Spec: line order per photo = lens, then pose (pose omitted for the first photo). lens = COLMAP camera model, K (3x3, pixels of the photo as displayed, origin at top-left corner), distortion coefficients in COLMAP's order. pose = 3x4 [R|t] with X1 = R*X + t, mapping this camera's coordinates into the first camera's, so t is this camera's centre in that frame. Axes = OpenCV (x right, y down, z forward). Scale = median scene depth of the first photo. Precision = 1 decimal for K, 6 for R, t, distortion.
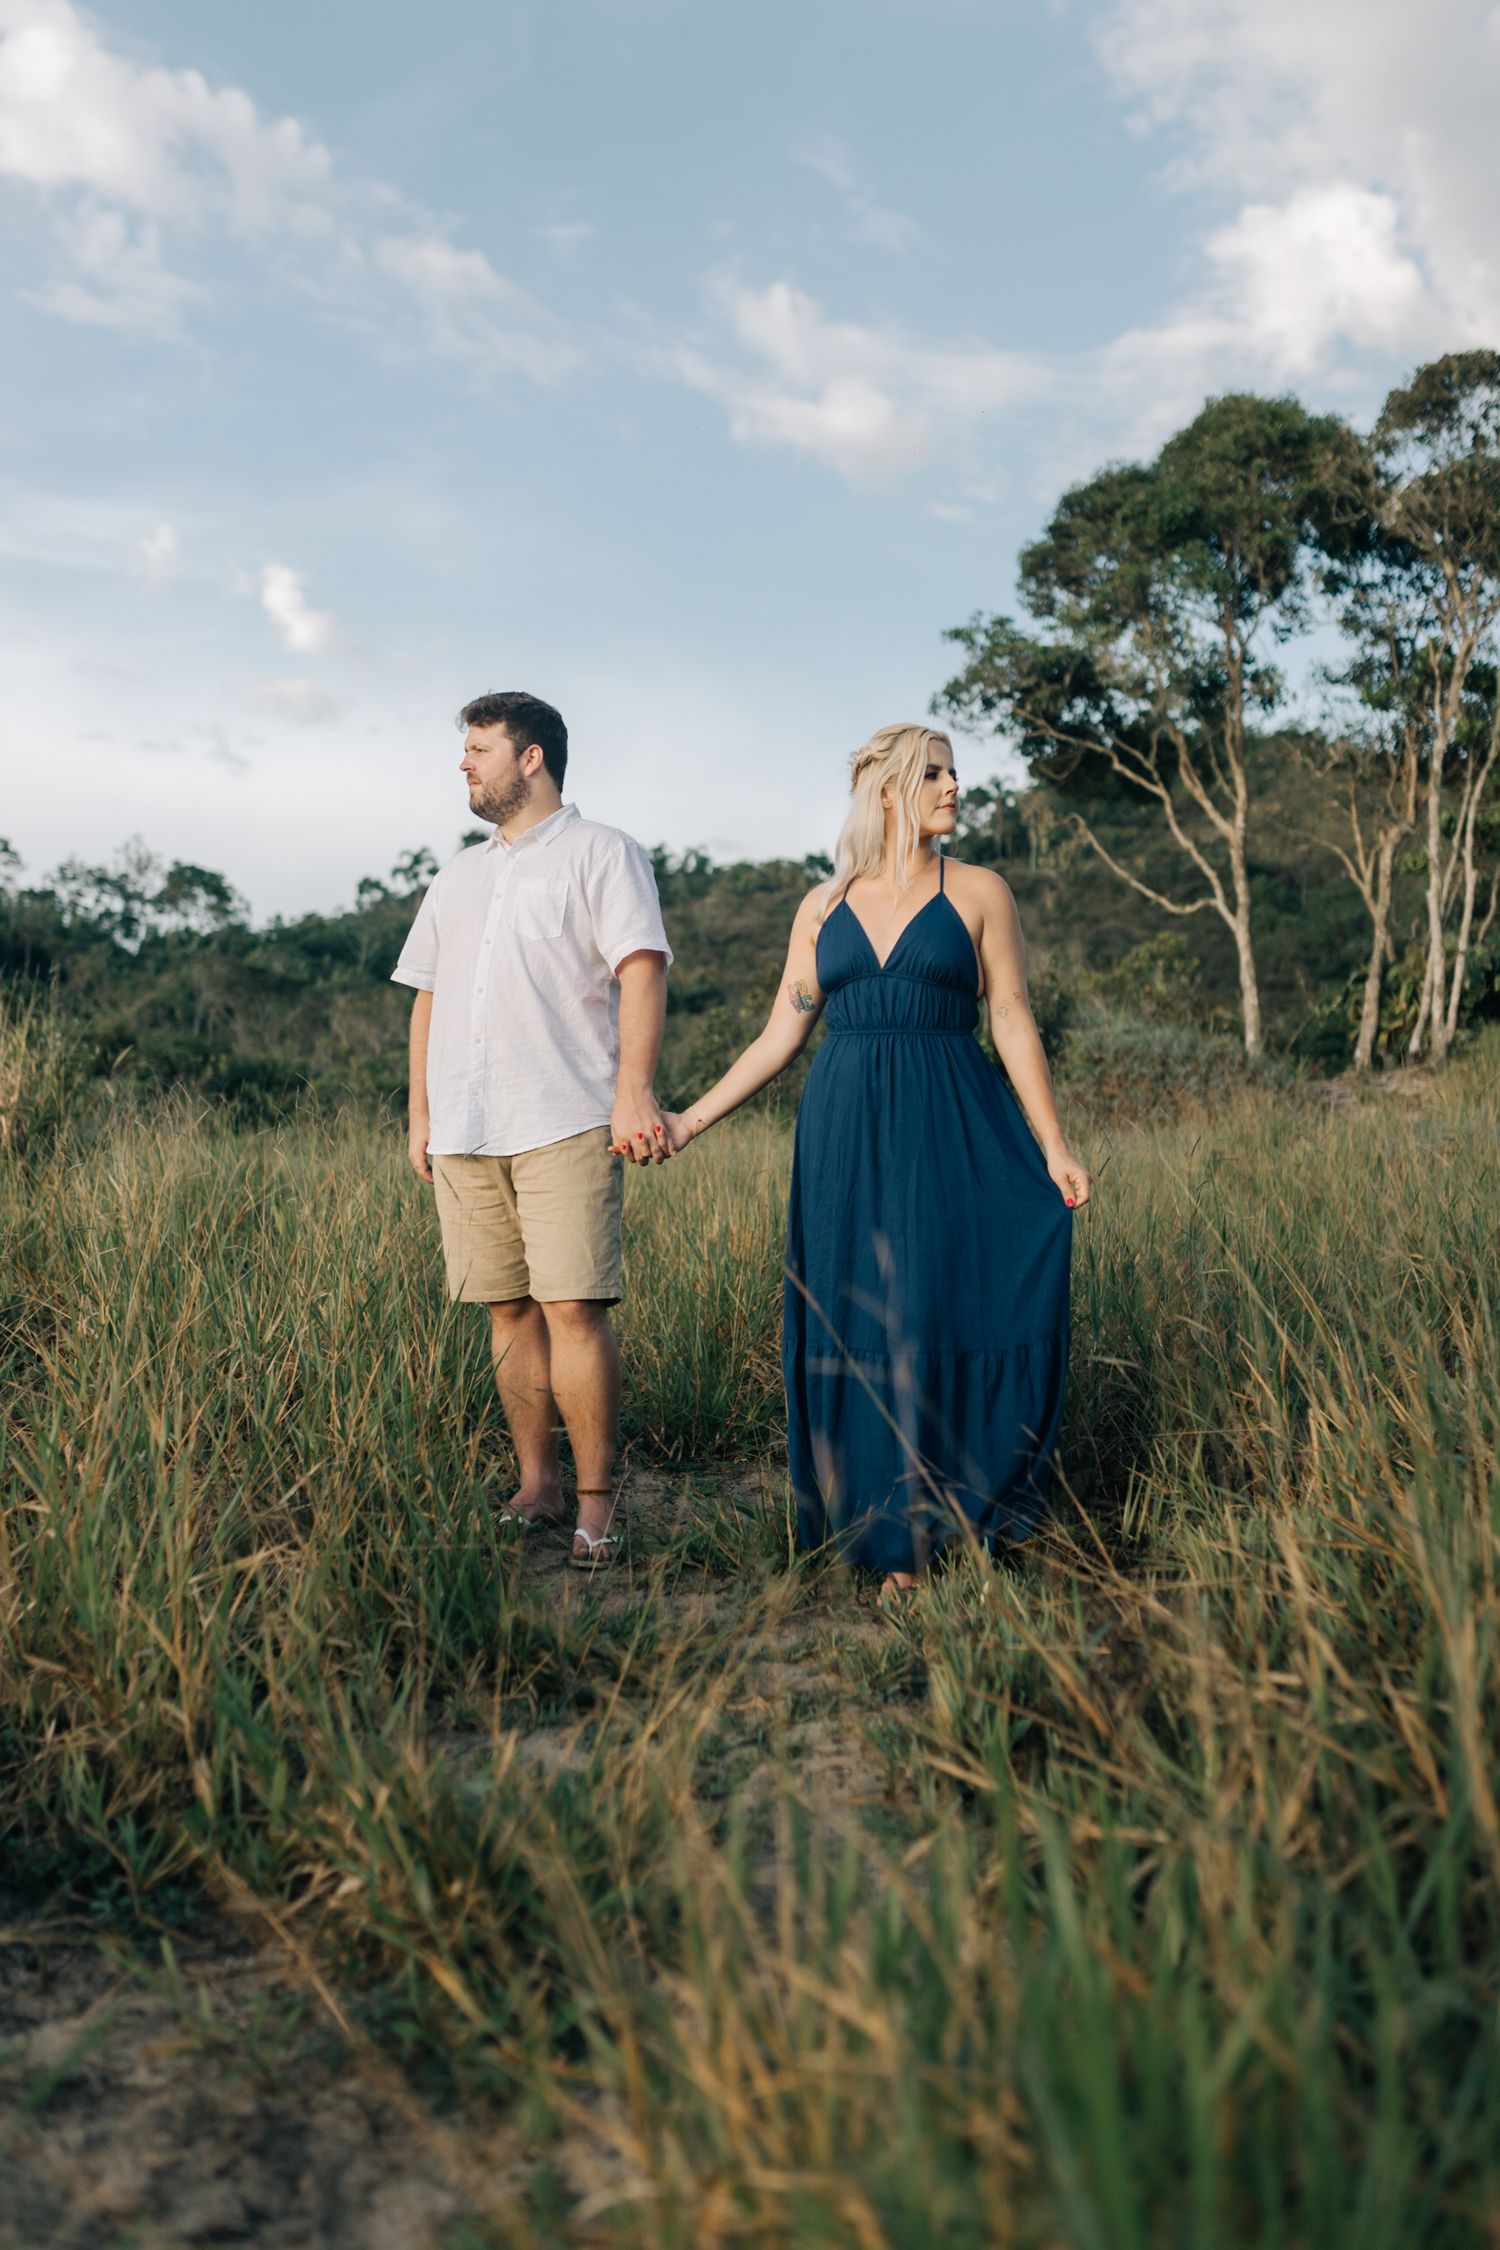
lens RADIAL K [[2134.4, 0, 781.8], [0, 2134.4, 1129.2], [0, 0, 1]] dist [-0.004965, 0.001540]
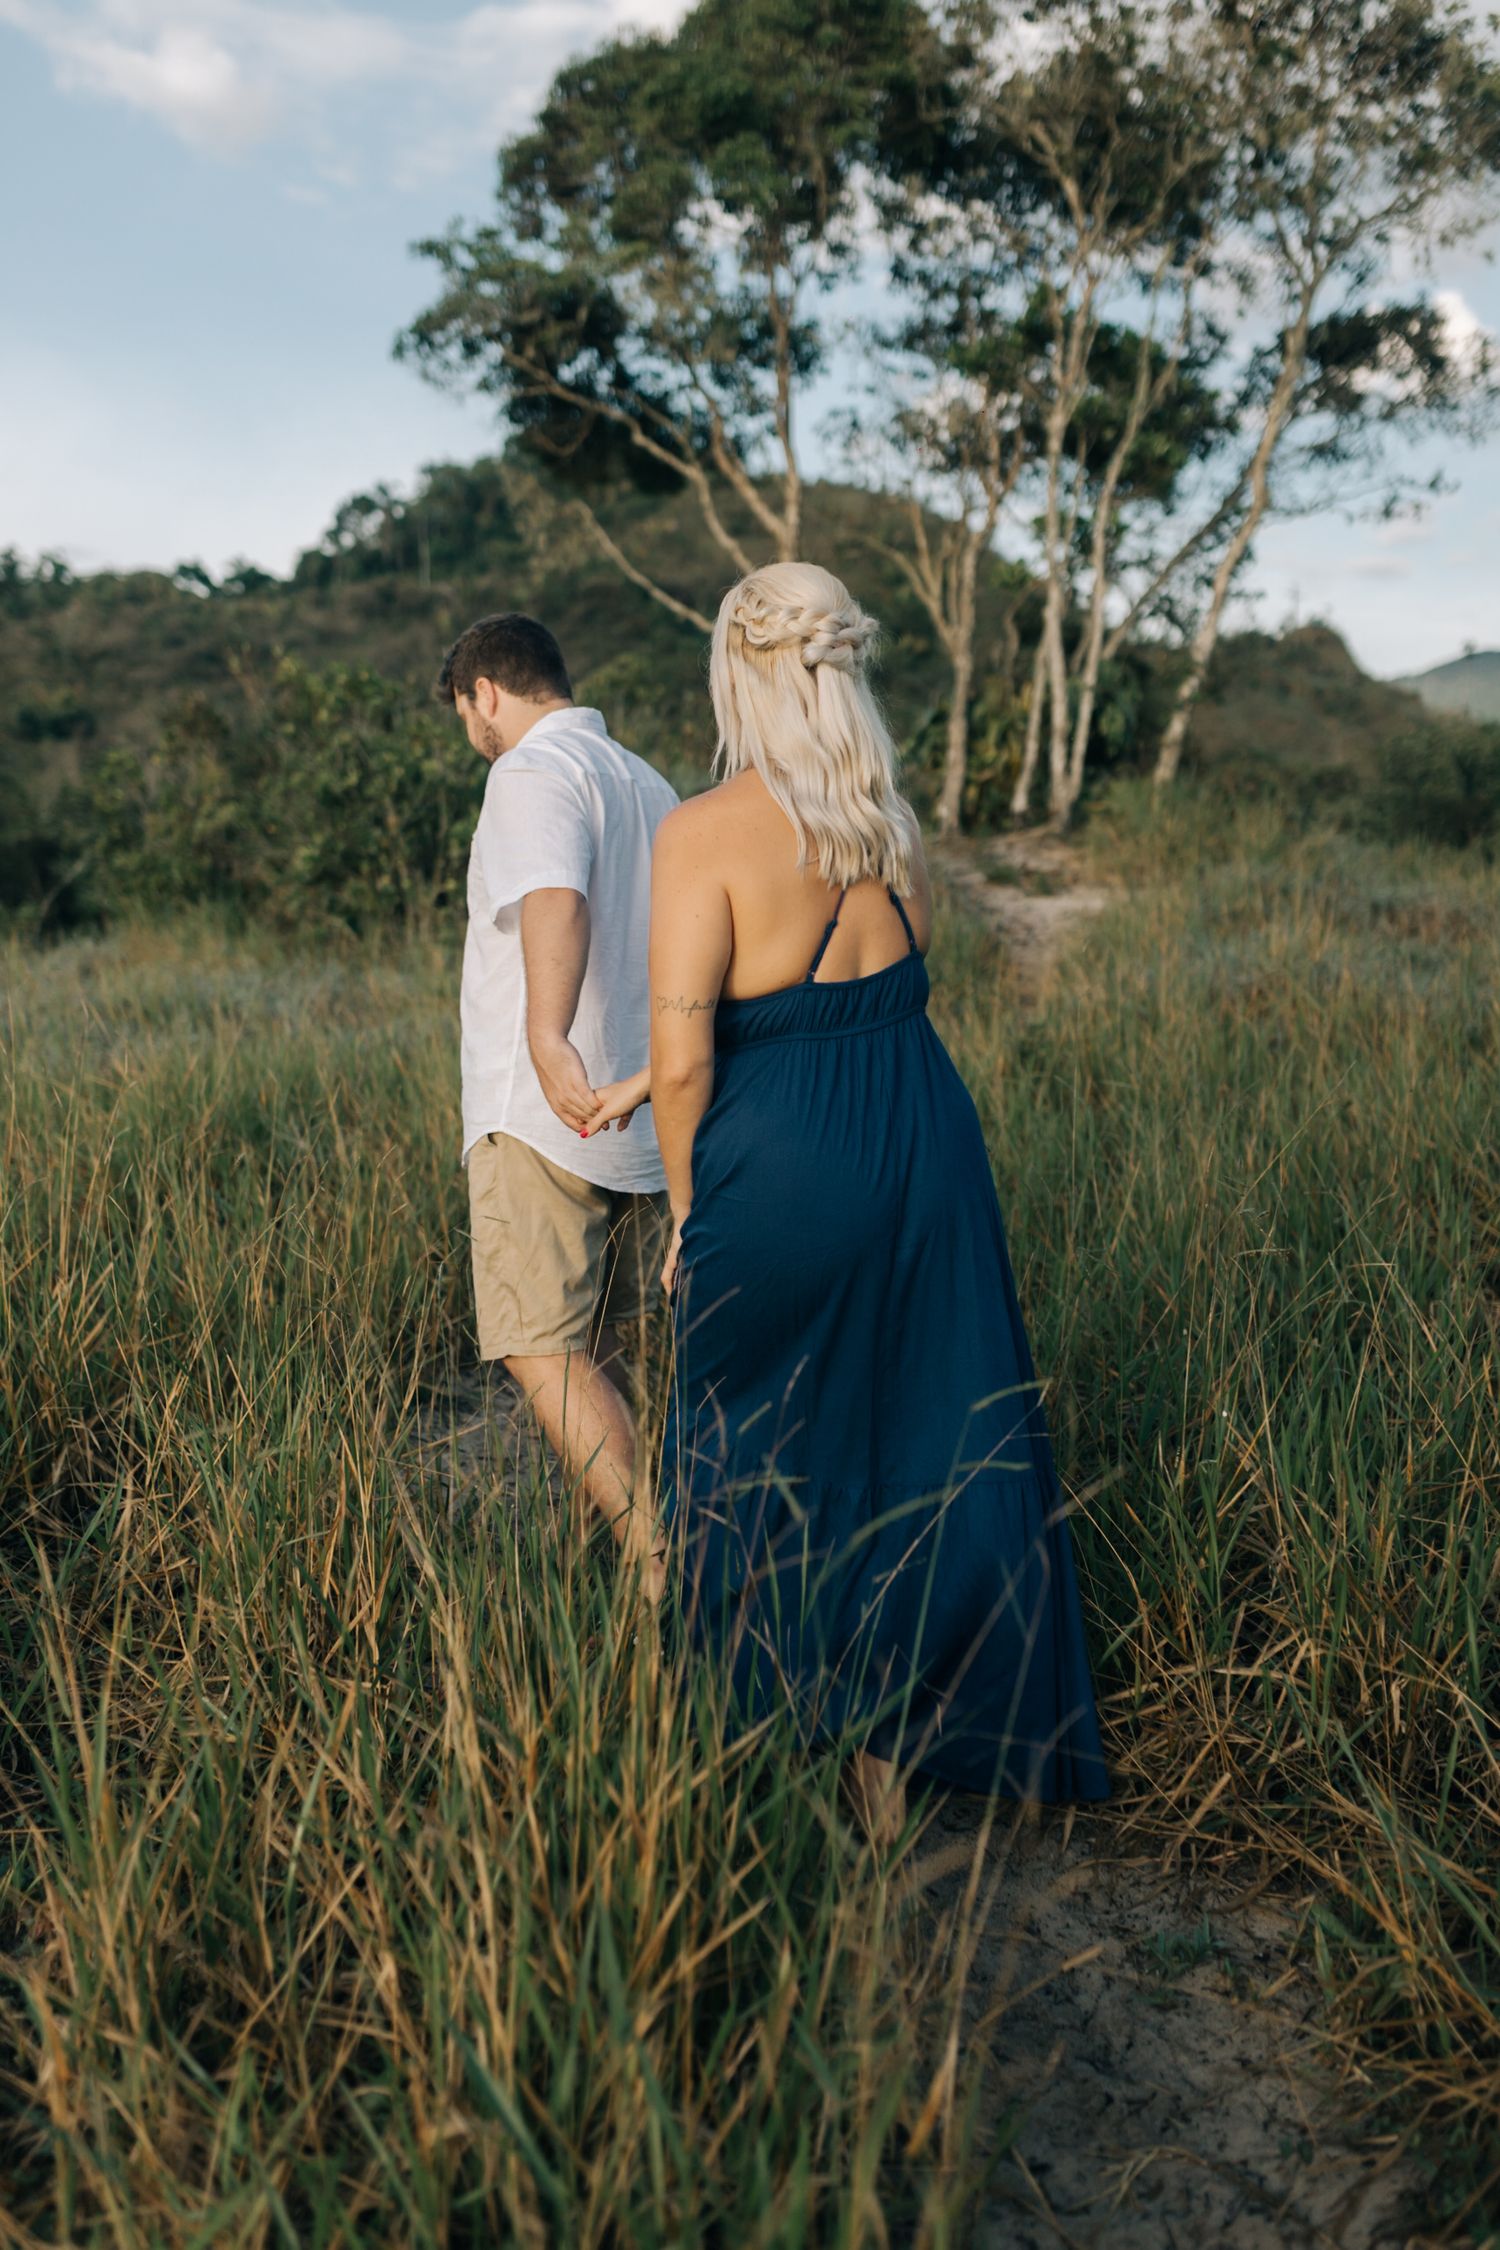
lens RADIAL K [[2118.1, 0, 739.7], [0, 2118.1, 1127.2], [0, 0, 1]] dist [-0.004143, 0.010479]
pose [[0.964749, -0.044603, 0.259363, -0.019103], [0.011004, 0.991508, 0.129582, -0.019803], [-0.262940, -0.122160, 0.957047, 0.212809]]
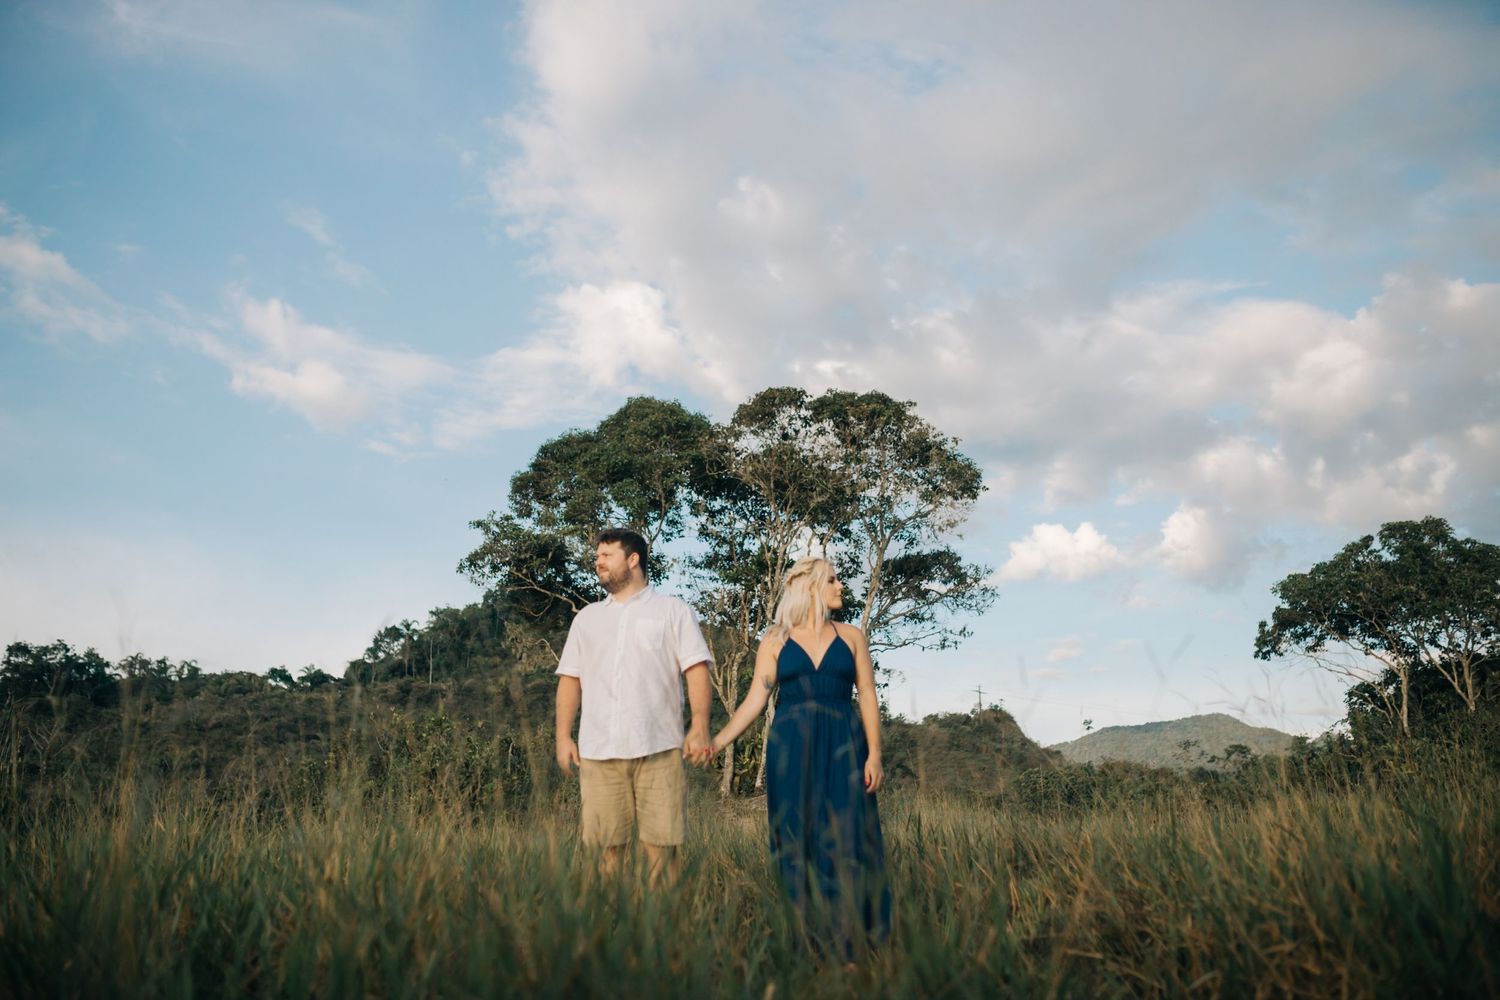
lens RADIAL K [[1412.0, 0, 745.4], [0, 1412.0, 513.0], [0, 0, 1]] dist [-0.004143, 0.010479]
pose [[0.940944, 0.065875, 0.332091, -0.079799], [0.016298, 0.970937, -0.238778, 0.016399], [-0.338170, 0.230089, 0.912524, -0.037933]]
